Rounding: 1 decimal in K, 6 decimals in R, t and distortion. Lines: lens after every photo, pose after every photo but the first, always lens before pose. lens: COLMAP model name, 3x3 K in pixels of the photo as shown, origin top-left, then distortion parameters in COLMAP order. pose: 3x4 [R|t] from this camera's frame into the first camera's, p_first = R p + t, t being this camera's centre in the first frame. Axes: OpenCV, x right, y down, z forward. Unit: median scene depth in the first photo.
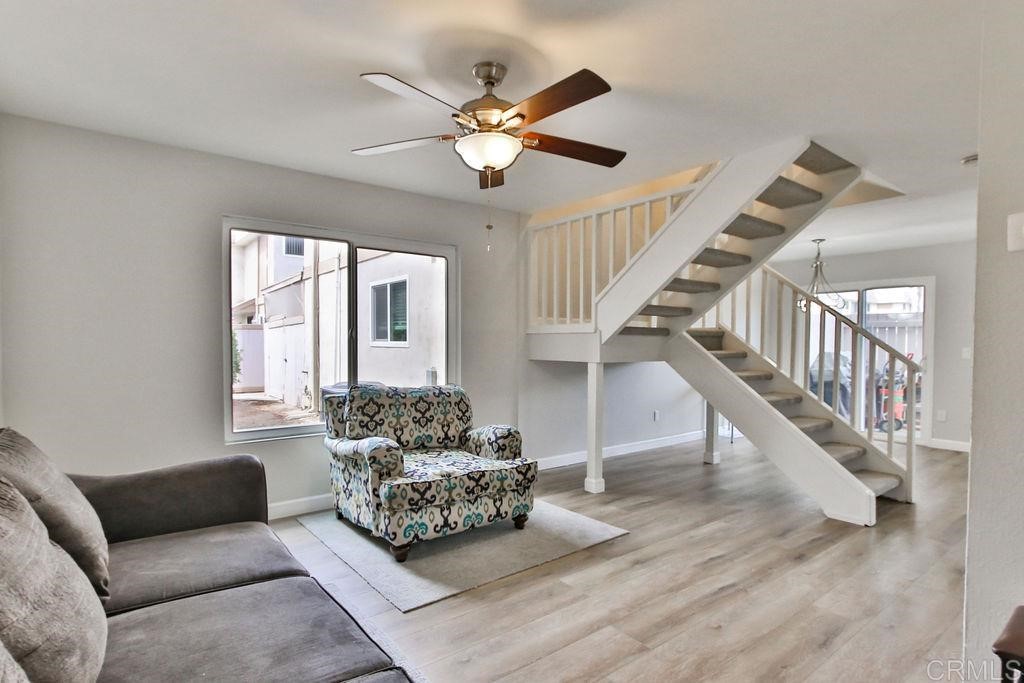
lens RADIAL K [[523.3, 0, 508.9], [0, 523.3, 353.5], [0, 0, 1]] dist [-0.008650, 0.000942]
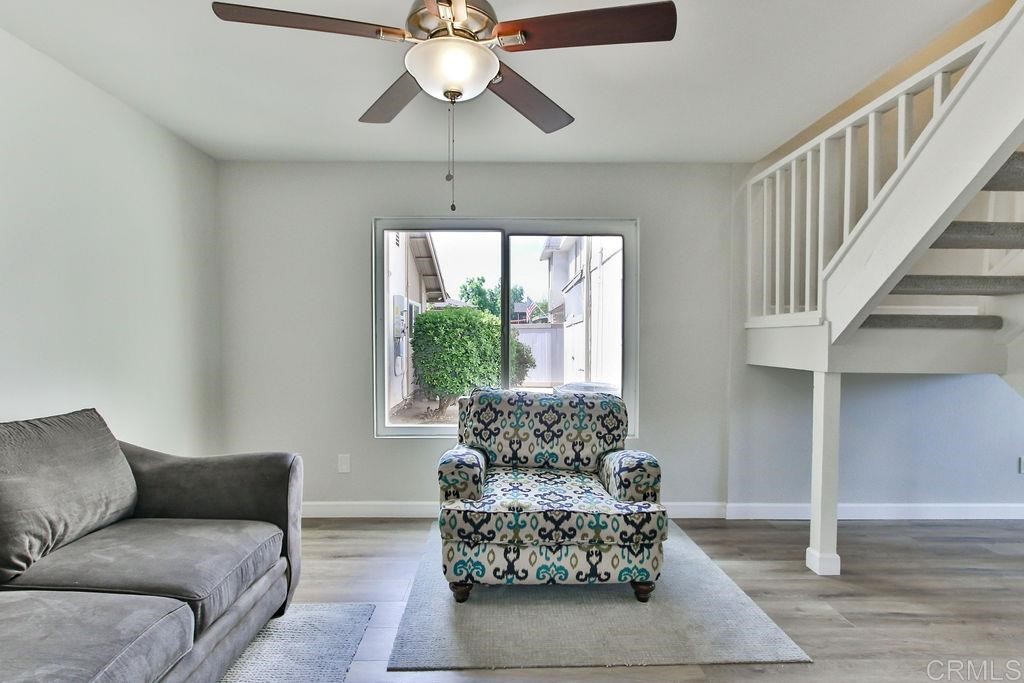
lens RADIAL K [[529.5, 0, 509.1], [0, 529.5, 353.8], [0, 0, 1]] dist [-0.007008, 0.001038]
pose [[0.801063, 0.015029, -0.598391, 0.314353], [-0.013380, 0.999885, 0.007200, -0.005625], [0.598430, 0.002239, 0.801172, 0.321067]]
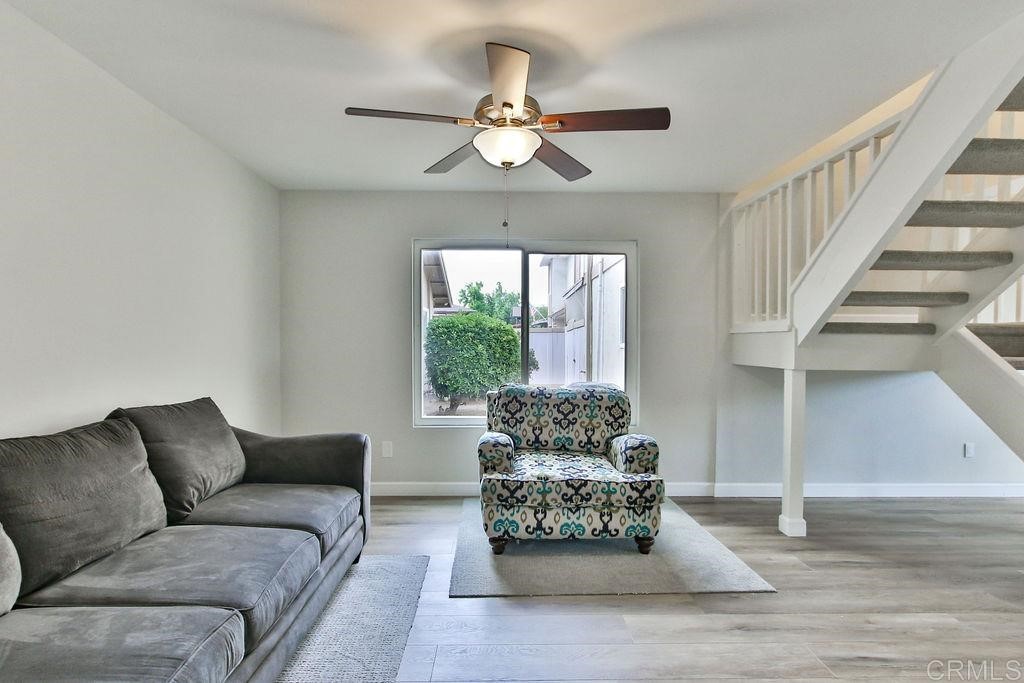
lens RADIAL K [[523.3, 0, 508.9], [0, 523.3, 353.5], [0, 0, 1]] dist [-0.008650, 0.000942]
pose [[0.803163, 0.010615, -0.595665, 0.374864], [-0.013547, 0.999908, -0.000448, -0.000395], [0.595605, 0.008429, 0.803233, 0.152596]]
